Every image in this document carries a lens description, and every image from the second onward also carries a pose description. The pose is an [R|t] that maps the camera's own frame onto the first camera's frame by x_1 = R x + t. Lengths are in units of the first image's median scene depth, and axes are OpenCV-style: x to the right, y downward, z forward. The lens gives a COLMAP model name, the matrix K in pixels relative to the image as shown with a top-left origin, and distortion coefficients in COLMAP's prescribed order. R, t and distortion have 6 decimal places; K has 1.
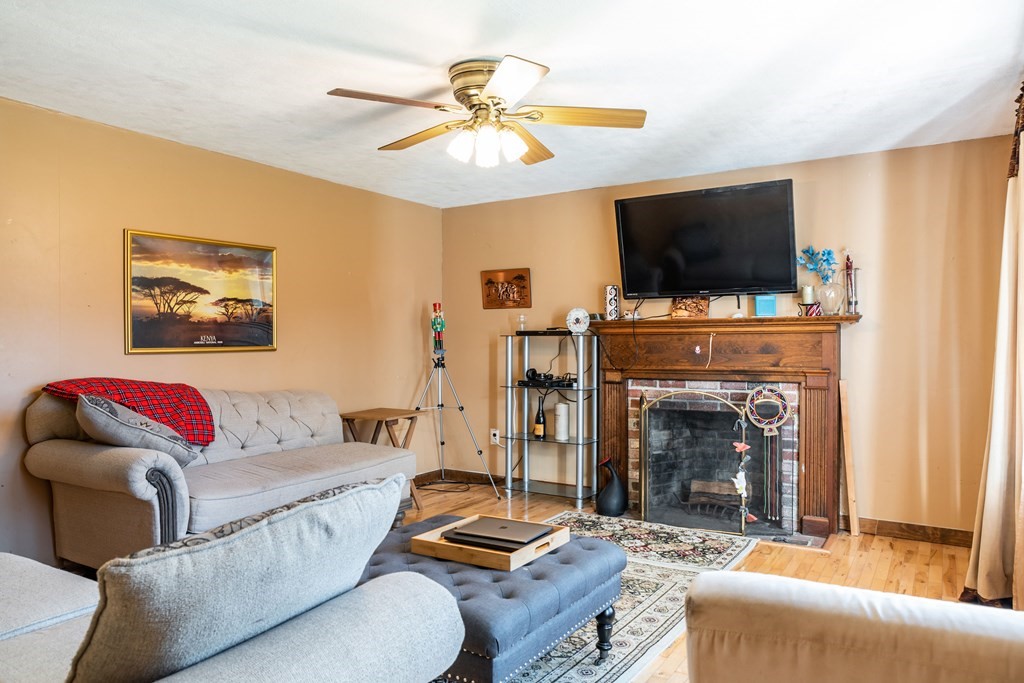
lens RADIAL K [[718.3, 0, 517.7], [0, 718.3, 347.6], [0, 0, 1]] dist [-0.007959, -0.001637]
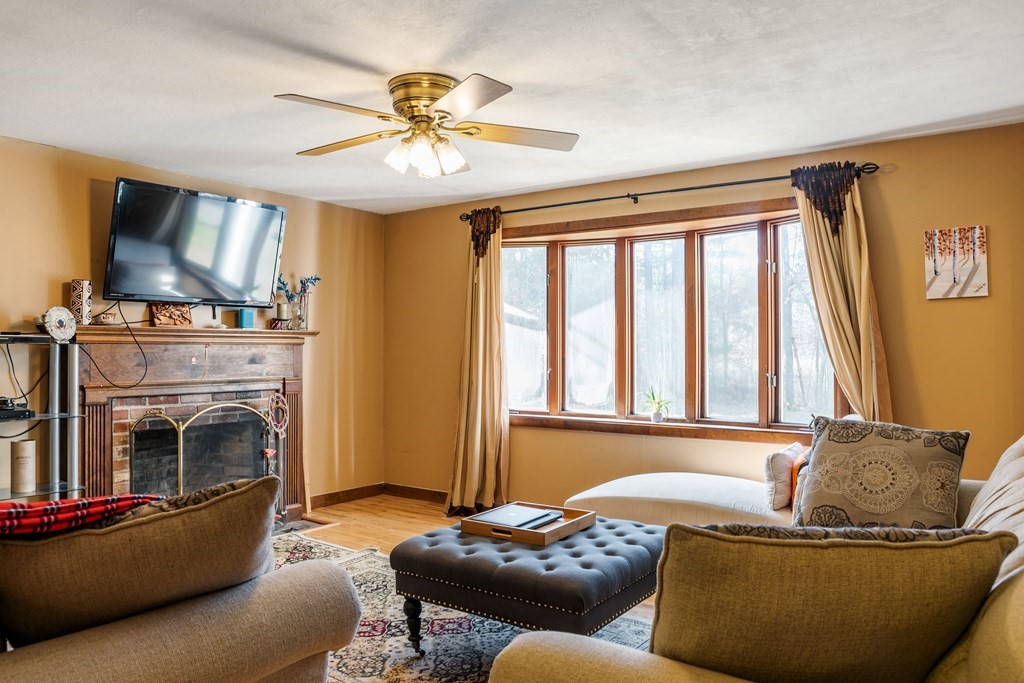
lens RADIAL K [[718.3, 0, 517.7], [0, 718.3, 347.6], [0, 0, 1]] dist [-0.007959, -0.001637]
pose [[0.052935, 0.002657, 0.998594, -0.664916], [-0.000842, 0.999996, -0.002616, -0.012669], [-0.998598, -0.000702, 0.052937, 0.525852]]
